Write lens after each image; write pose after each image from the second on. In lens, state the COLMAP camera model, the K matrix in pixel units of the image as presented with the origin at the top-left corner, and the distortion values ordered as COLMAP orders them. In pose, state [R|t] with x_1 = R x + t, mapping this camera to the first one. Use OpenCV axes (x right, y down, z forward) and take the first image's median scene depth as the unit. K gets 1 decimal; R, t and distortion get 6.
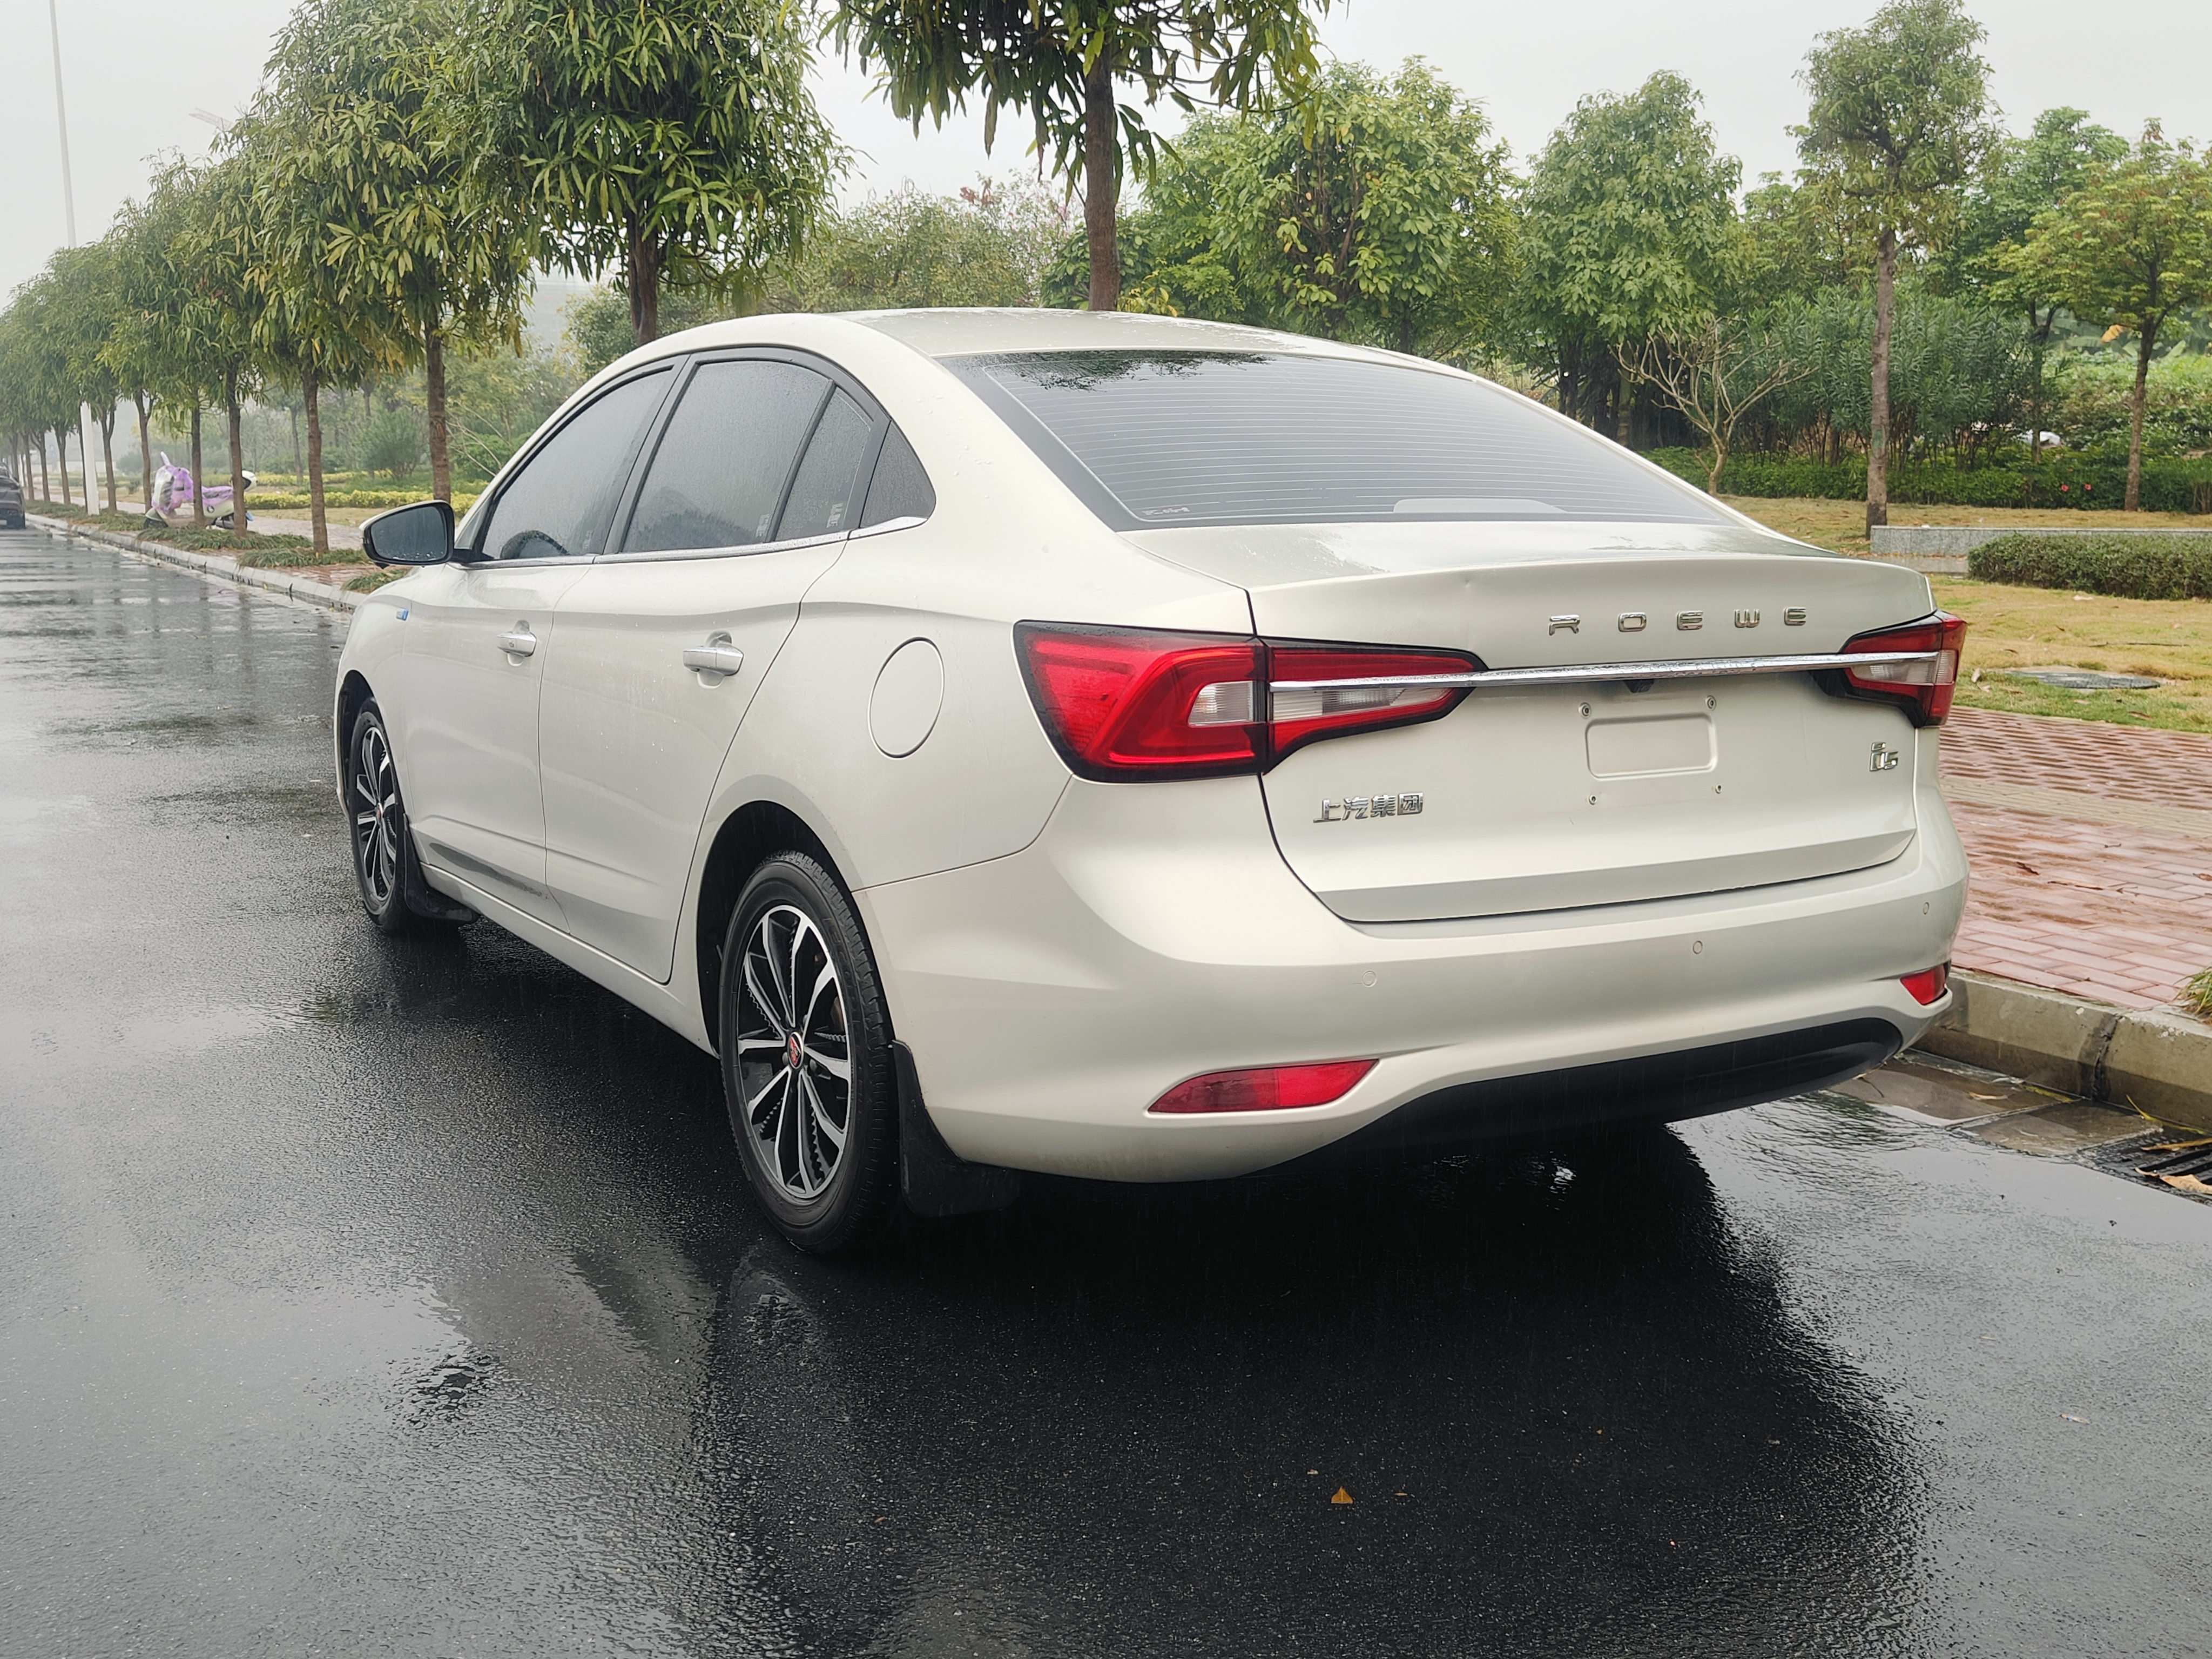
lens RADIAL K [[2179.8, 0, 1106.0], [0, 2179.8, 829.5], [0, 0, 1]] dist [0.004412, -0.002333]
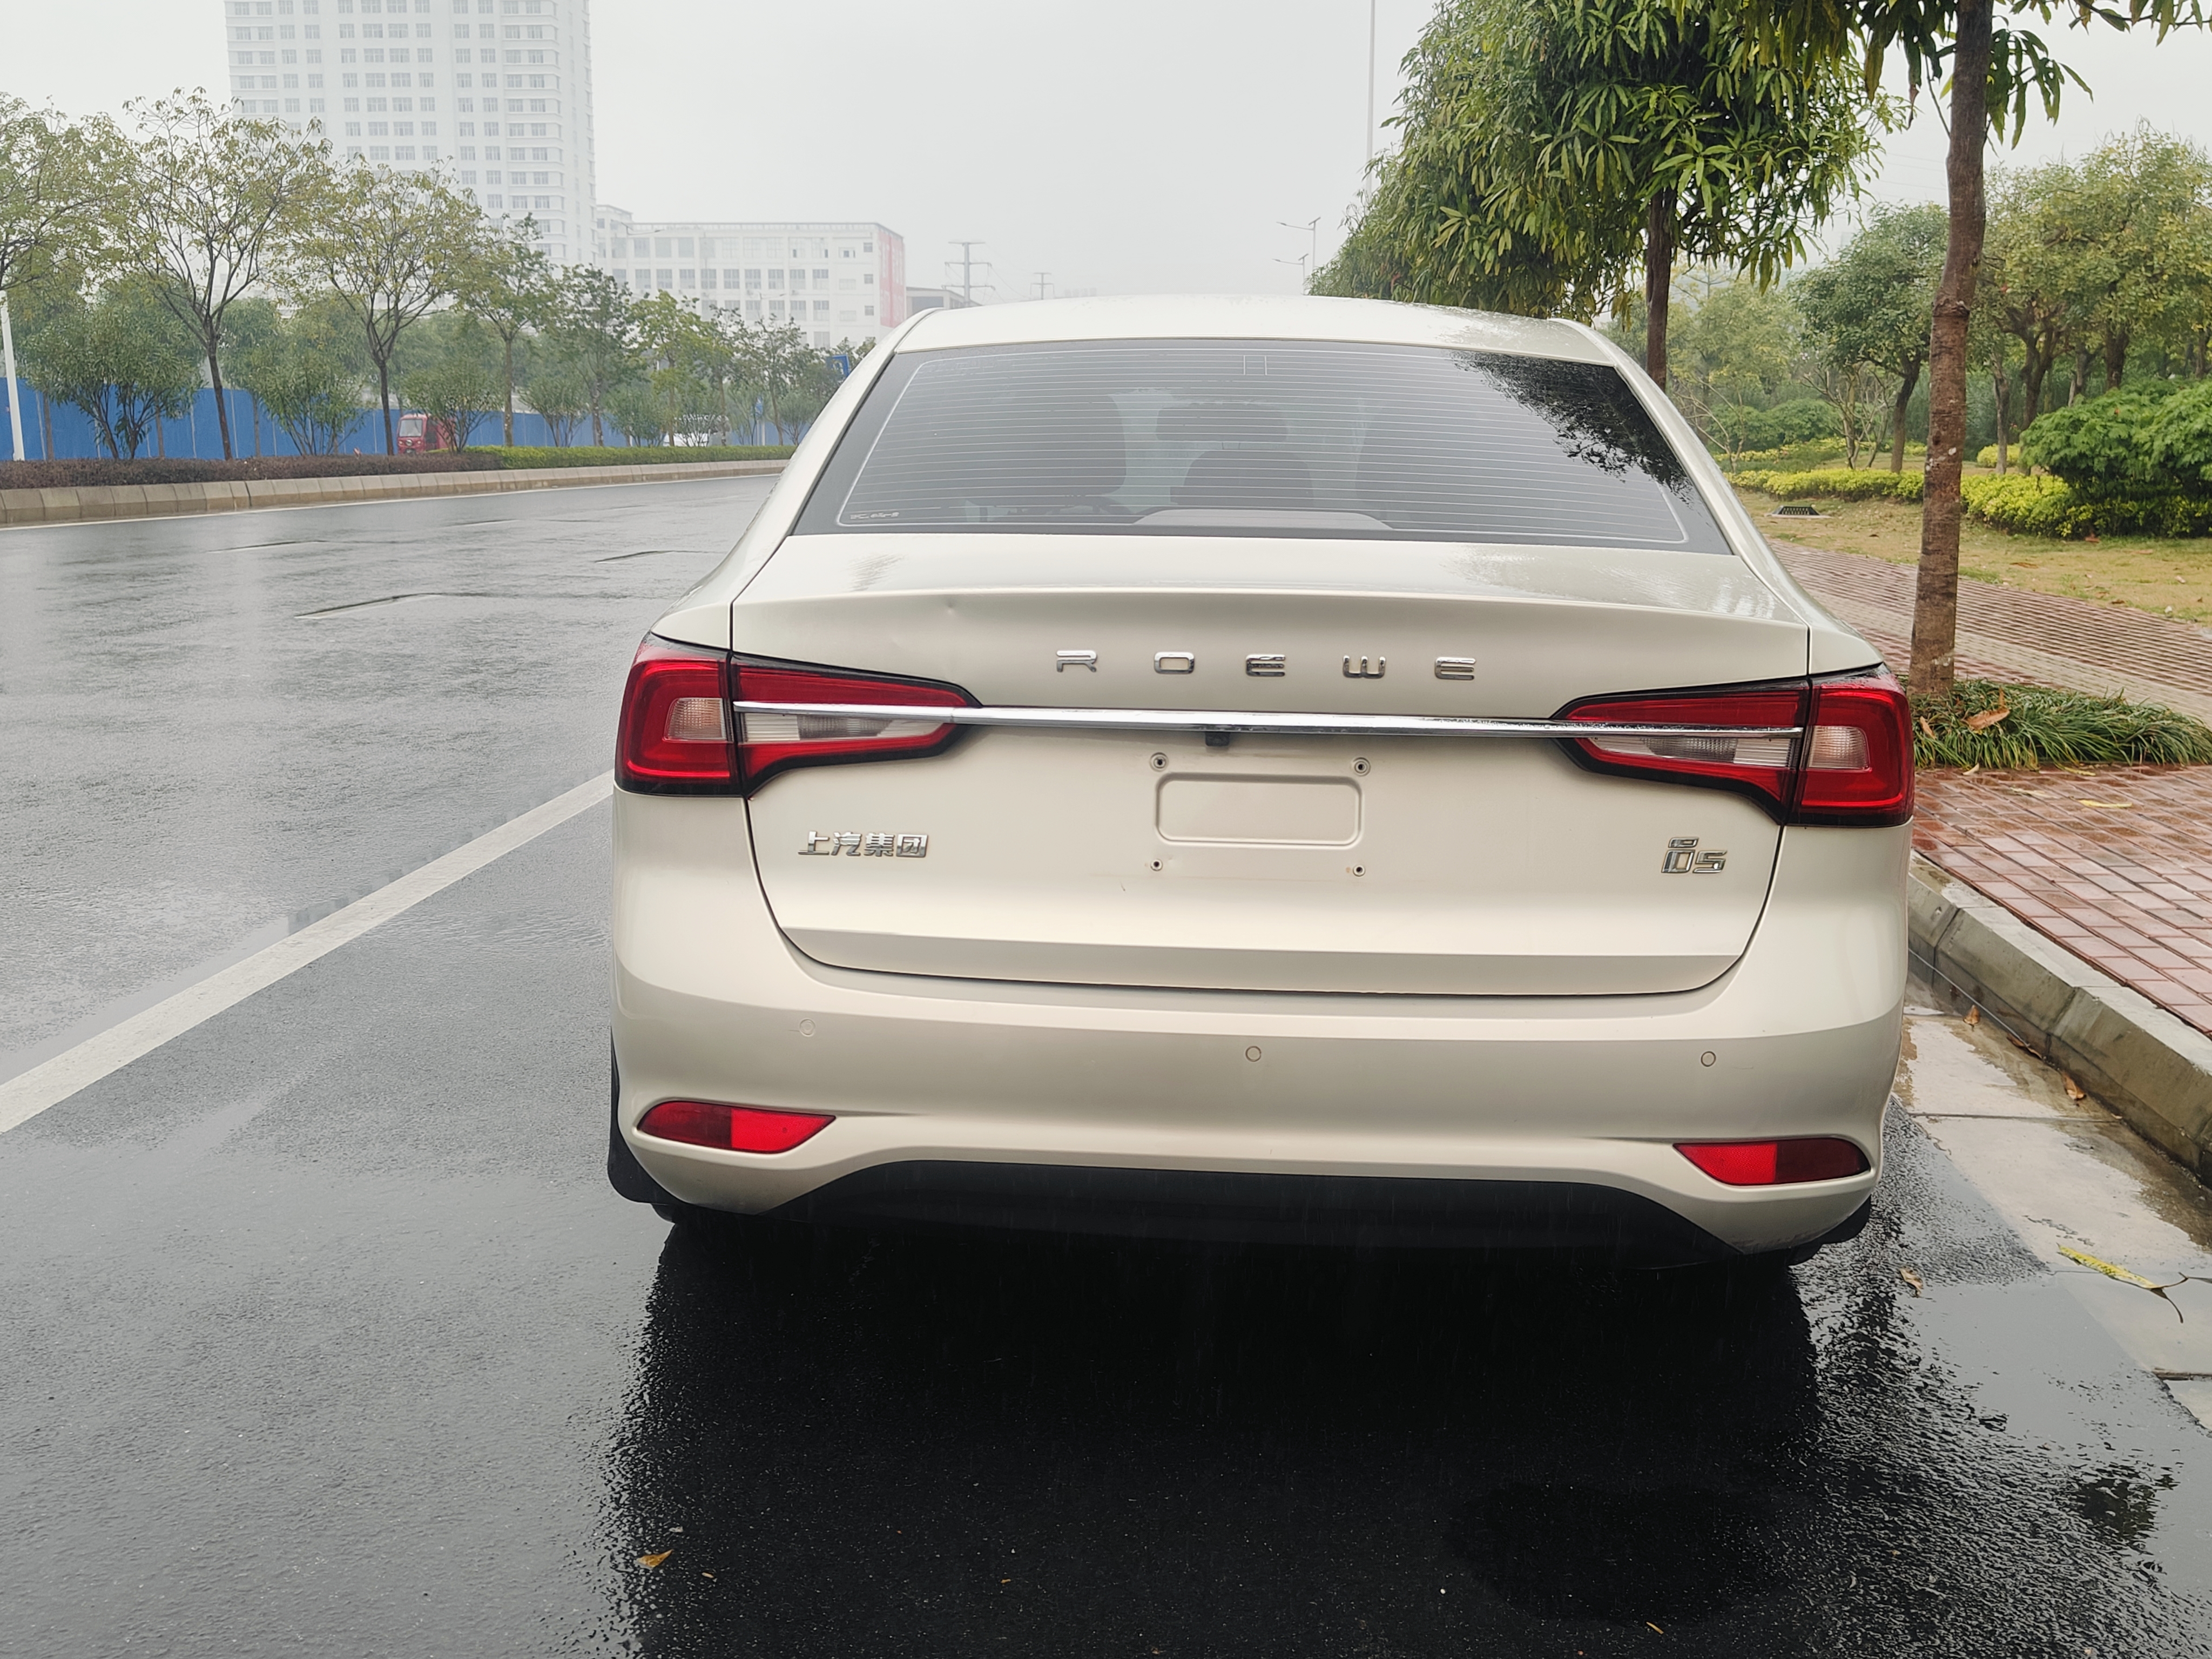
lens RADIAL K [[2179.8, 0, 1106.0], [0, 2179.8, 829.5], [0, 0, 1]] dist [0.004412, -0.002333]
pose [[0.834430, 0.103478, -0.541312, 0.600864], [-0.096235, 0.994482, 0.041762, -0.055346], [0.542646, 0.017245, 0.839784, 0.239312]]
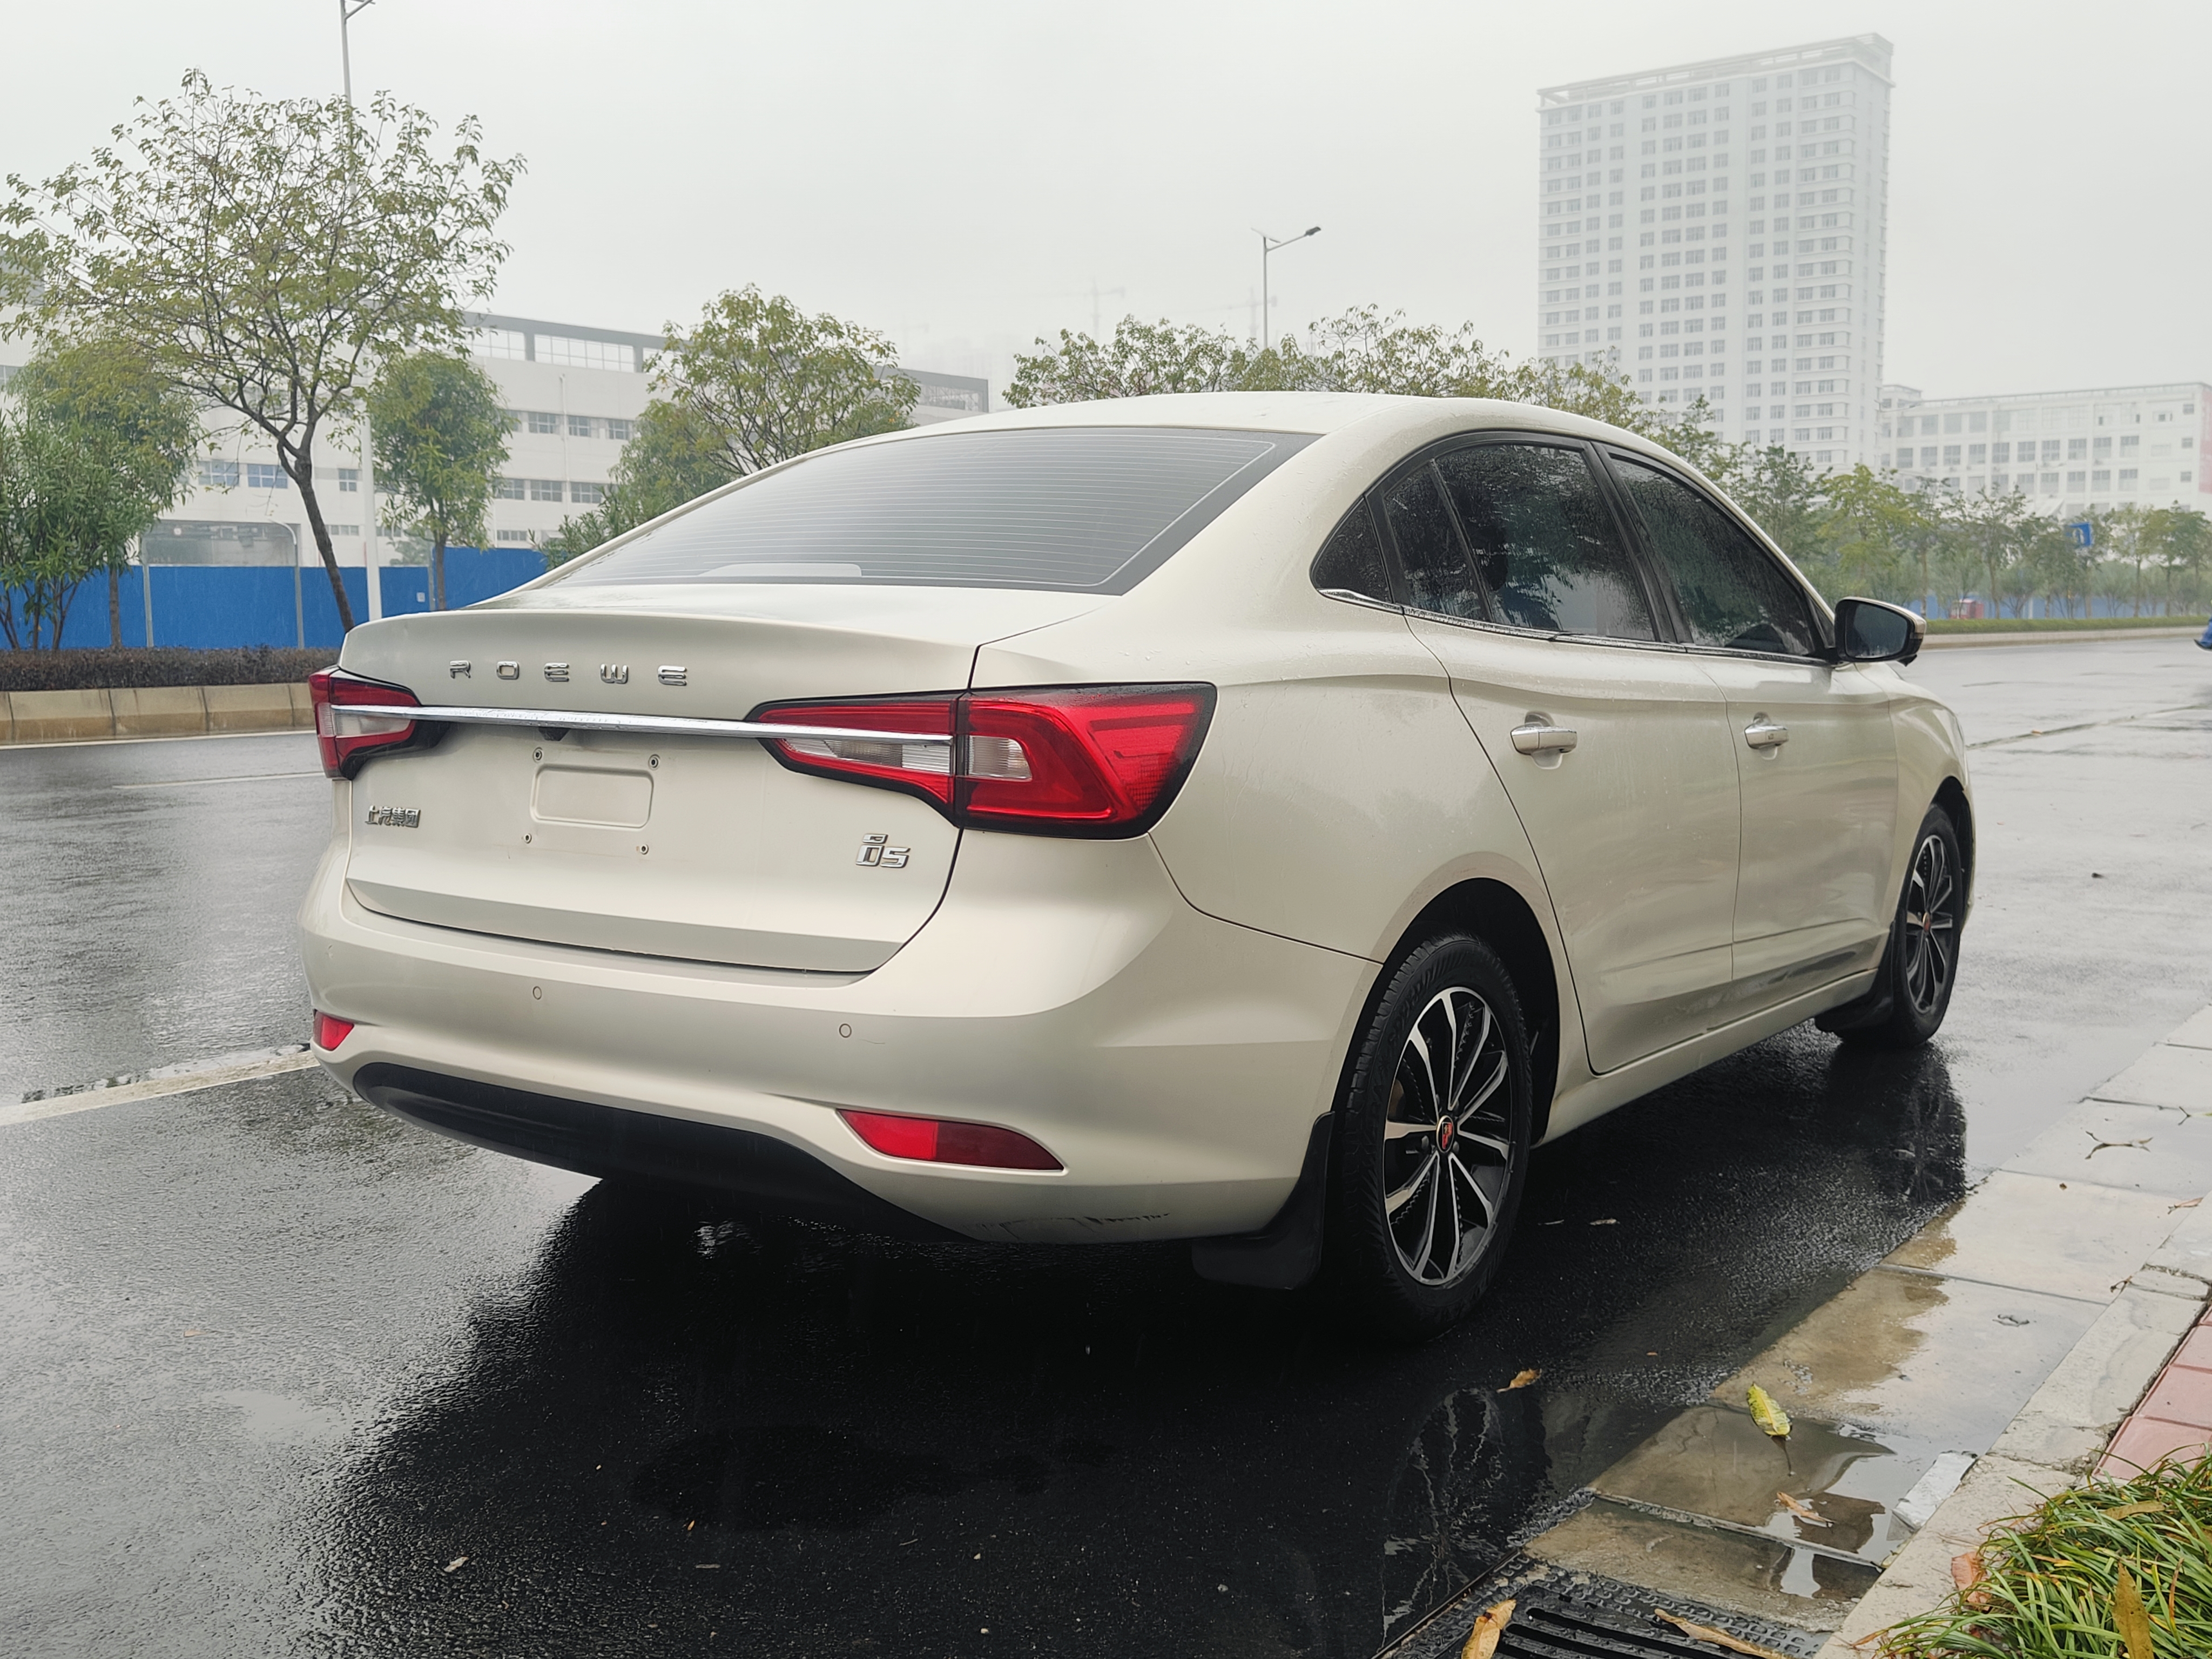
lens RADIAL K [[2147.9, 0, 1146.6], [0, 2147.9, 887.8], [0, 0, 1]] dist [0.036271, 0.003721]
pose [[0.426962, 0.110899, -0.897443, 1.155461], [-0.142079, 0.988352, 0.054538, -0.080159], [0.893038, 0.104223, 0.437745, 0.727147]]
